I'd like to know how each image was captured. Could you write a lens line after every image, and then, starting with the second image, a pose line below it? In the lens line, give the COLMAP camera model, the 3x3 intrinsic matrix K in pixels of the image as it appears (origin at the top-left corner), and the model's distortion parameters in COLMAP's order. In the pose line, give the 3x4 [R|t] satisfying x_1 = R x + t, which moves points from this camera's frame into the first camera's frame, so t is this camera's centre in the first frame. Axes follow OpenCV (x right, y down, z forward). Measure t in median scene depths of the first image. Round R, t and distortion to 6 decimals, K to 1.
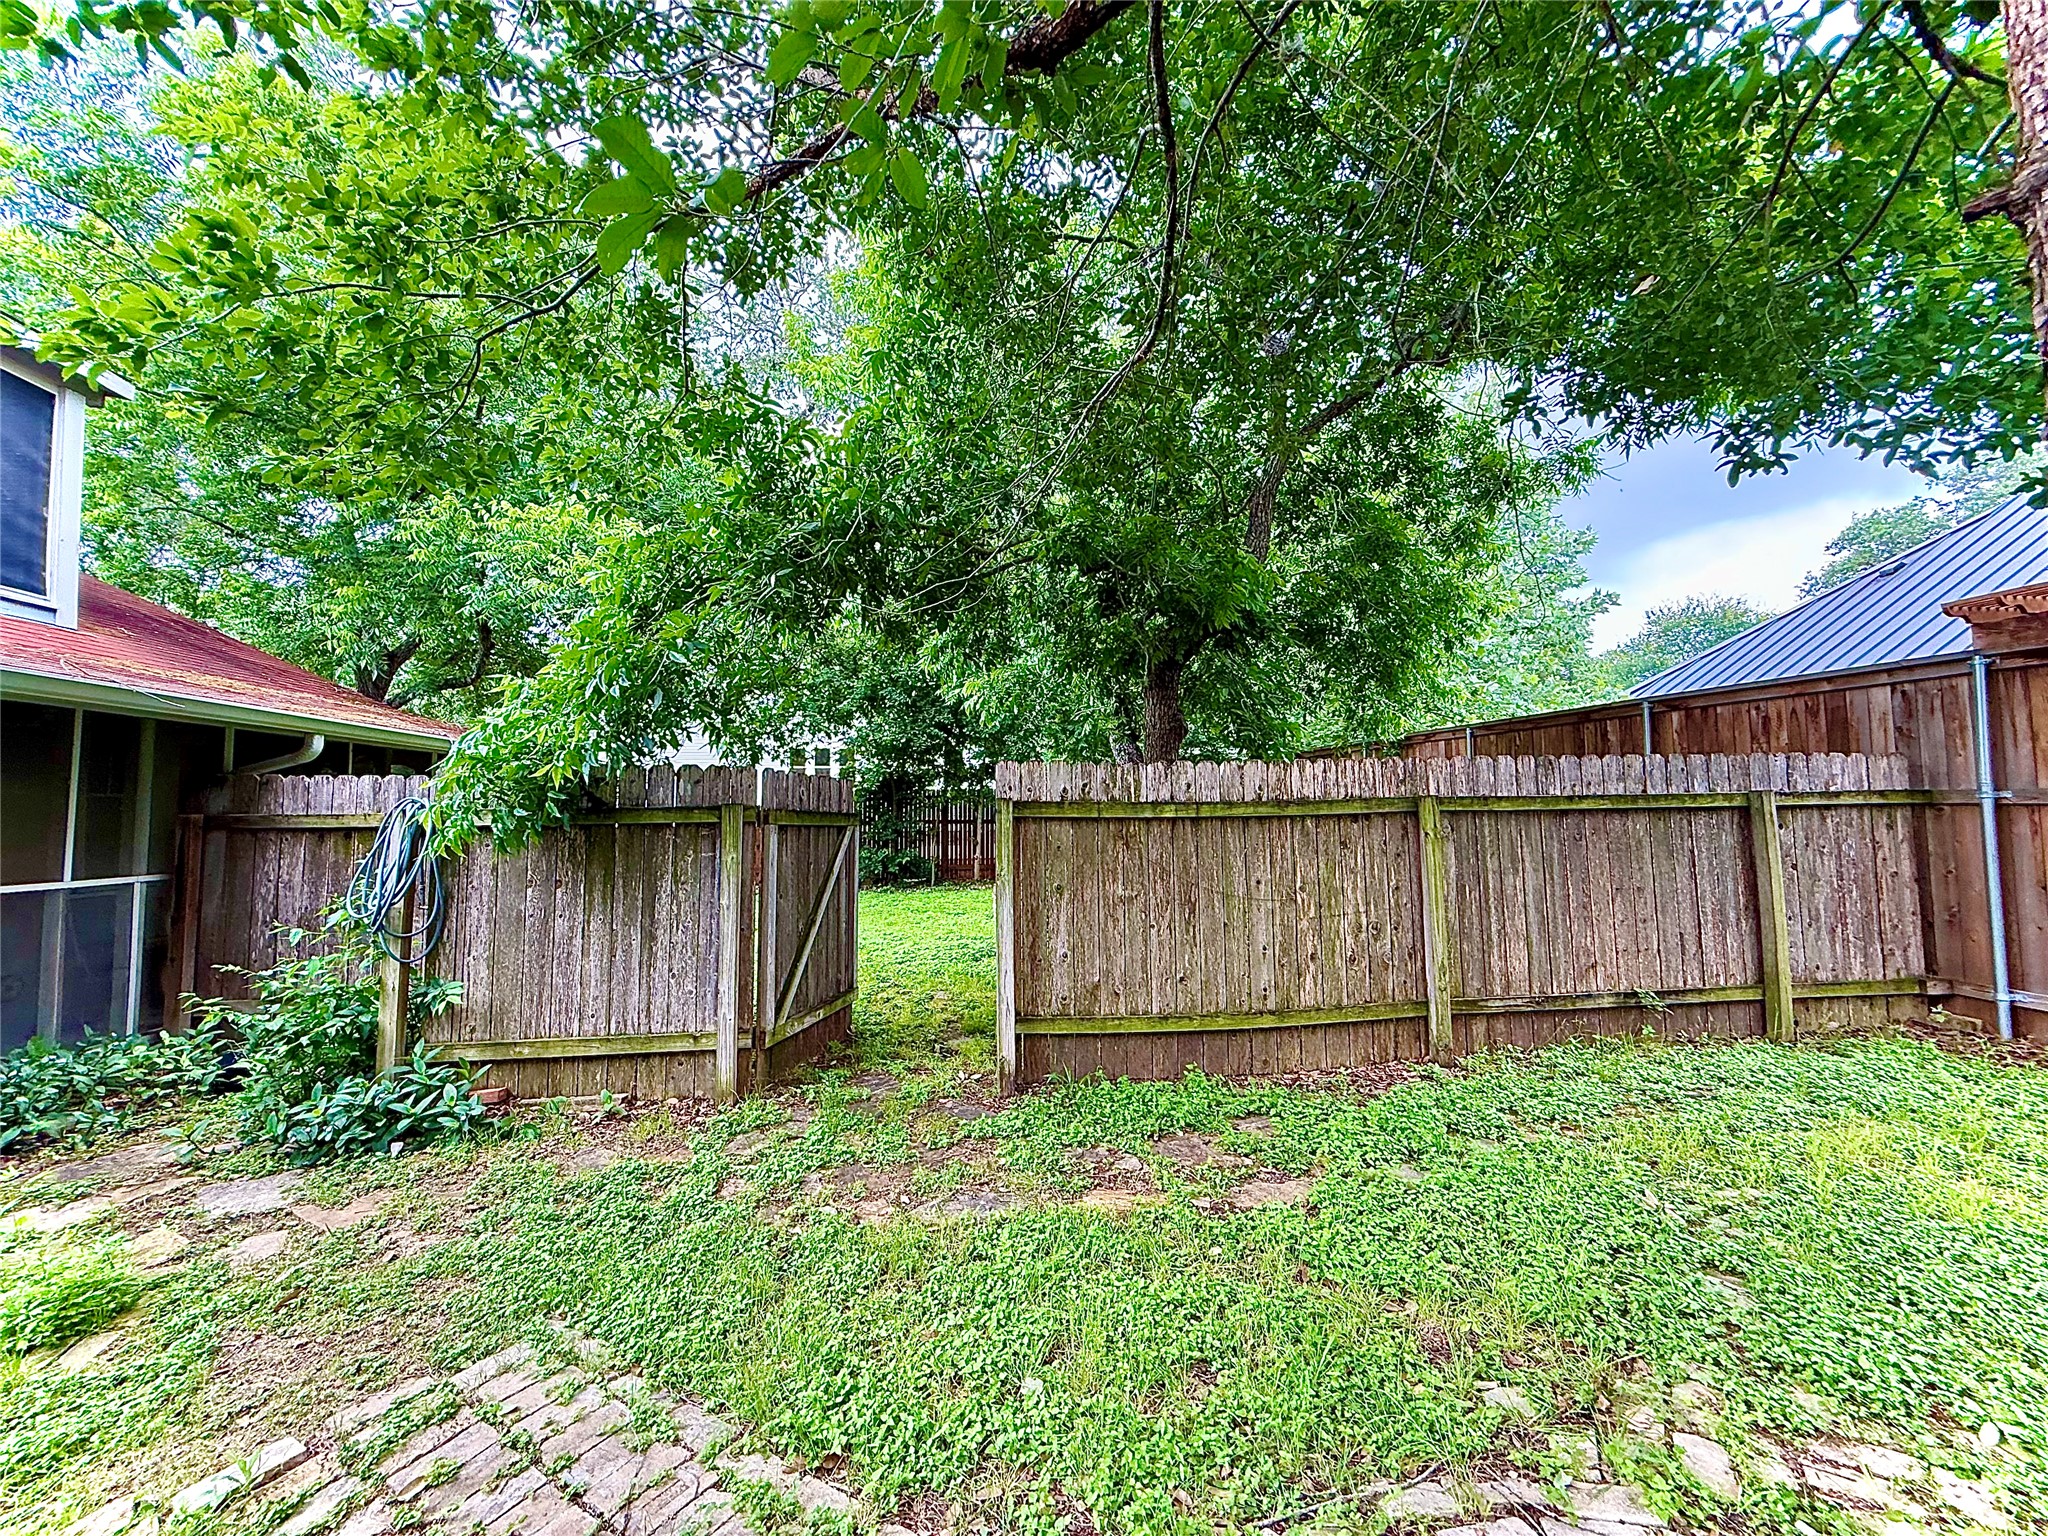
lens RADIAL K [[808.5, 0, 1021.7], [0, 808.5, 770.7], [0, 0, 1]] dist [-0.000244, -0.000039]
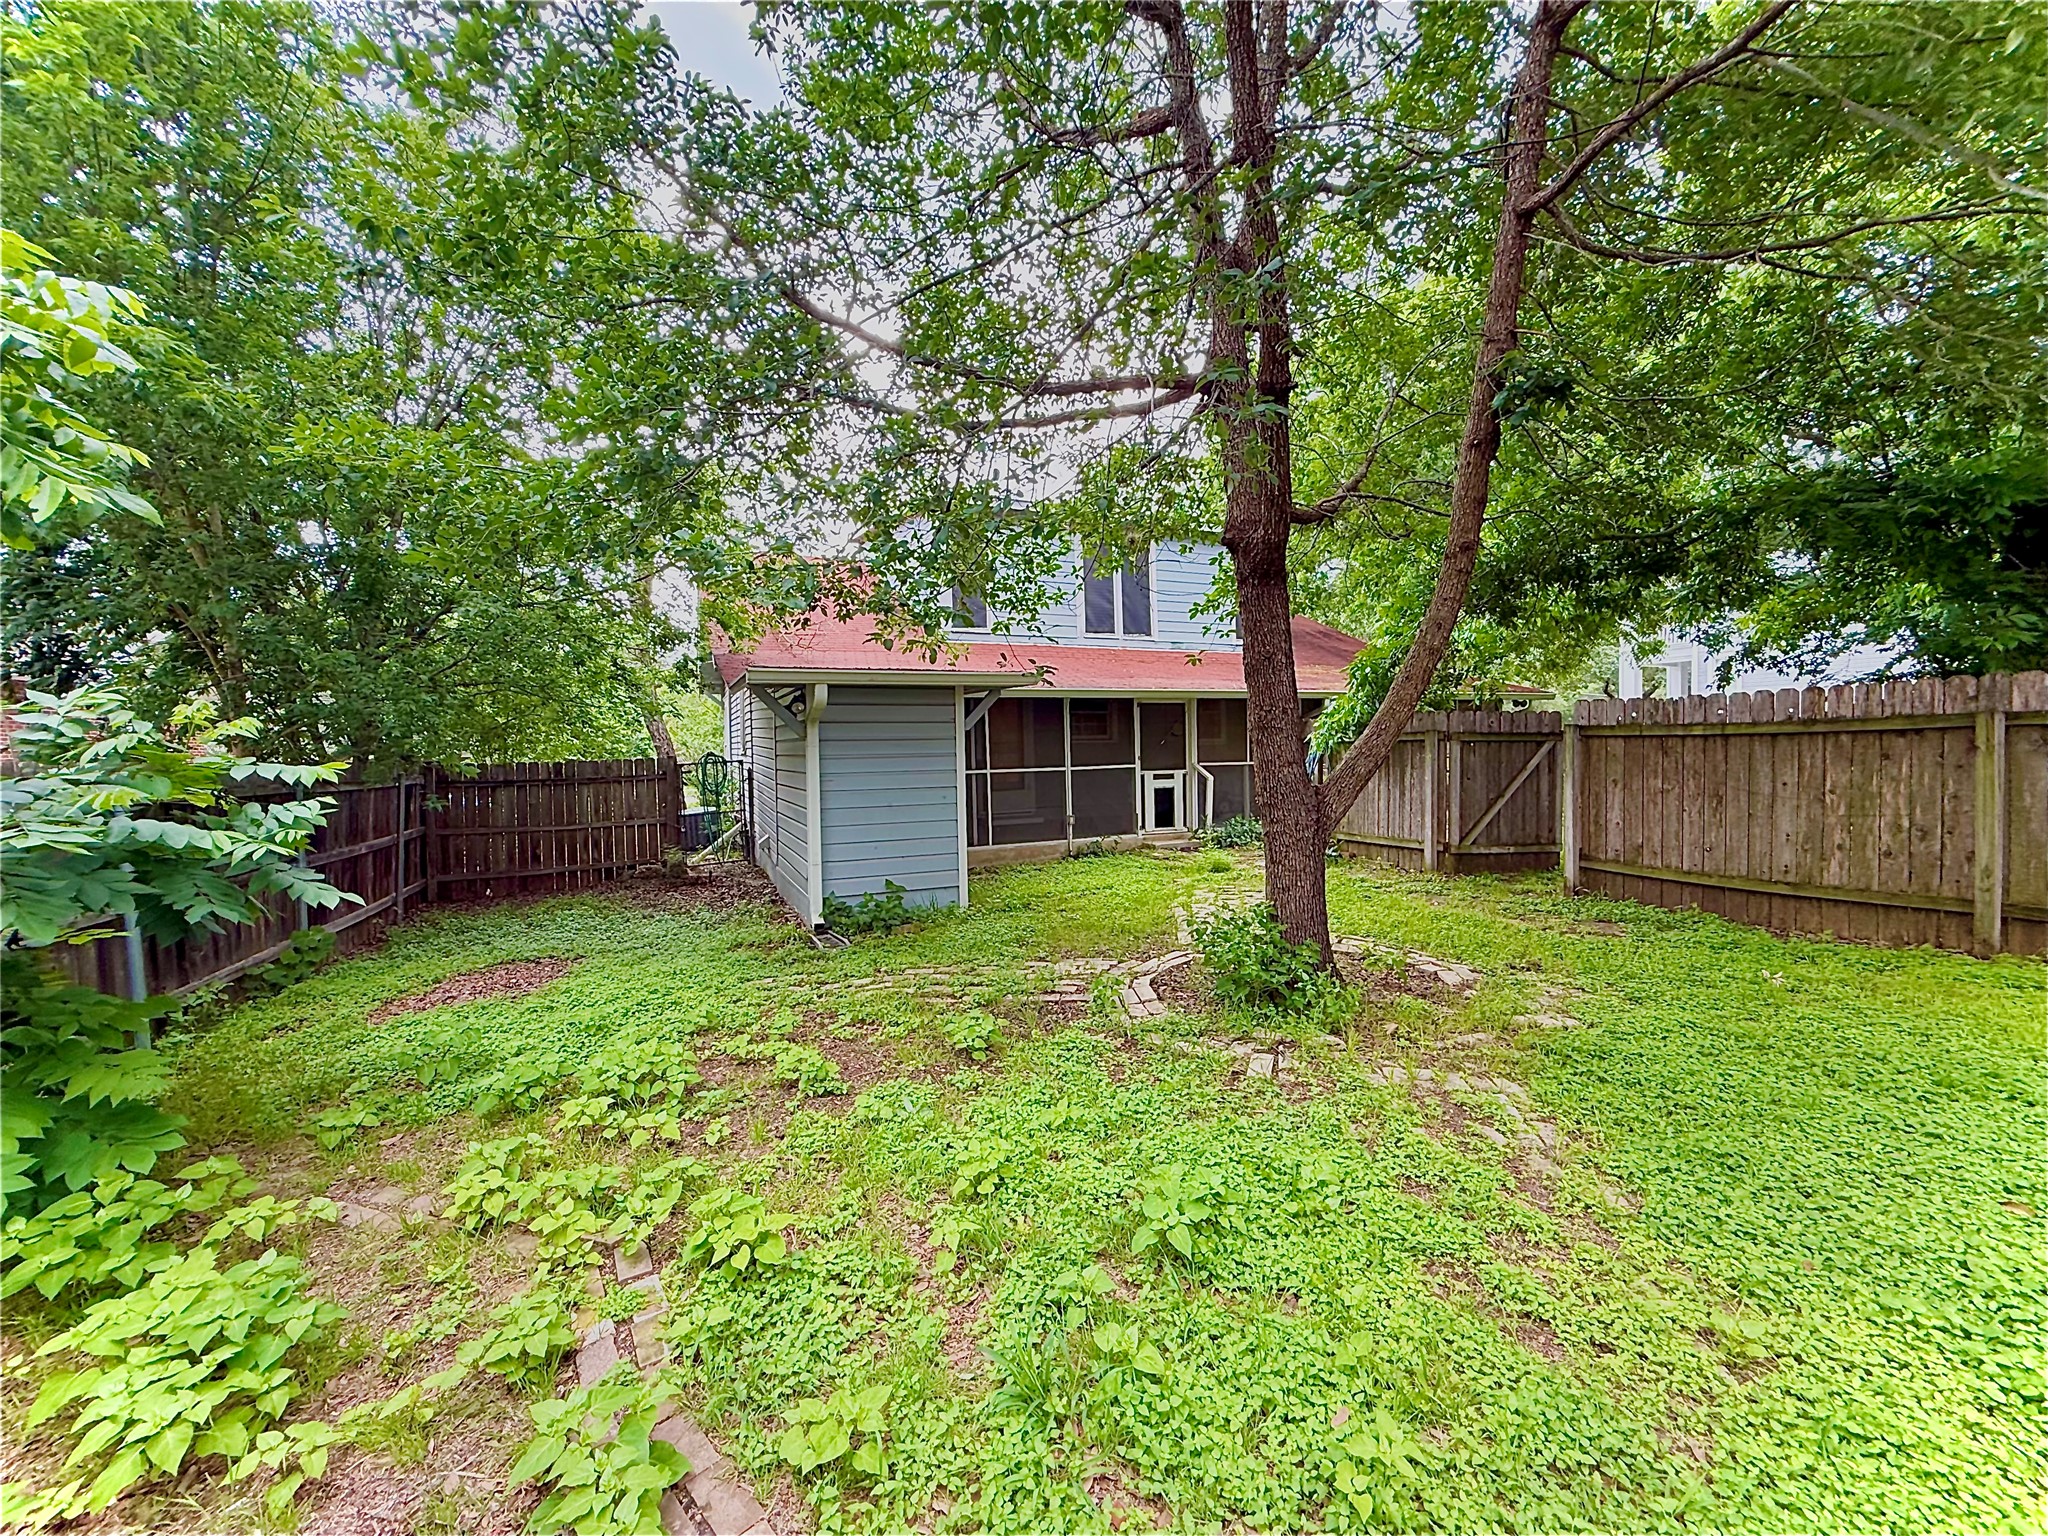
lens RADIAL K [[808.5, 0, 1023.5], [0, 808.5, 771.1], [0, 0, 1]] dist [-0.000244, -0.000039]
pose [[0.294634, 0.032716, -0.955050, 1.161010], [0.073308, 0.995695, 0.056724, -0.044225], [0.952794, -0.086726, 0.290968, -0.524059]]
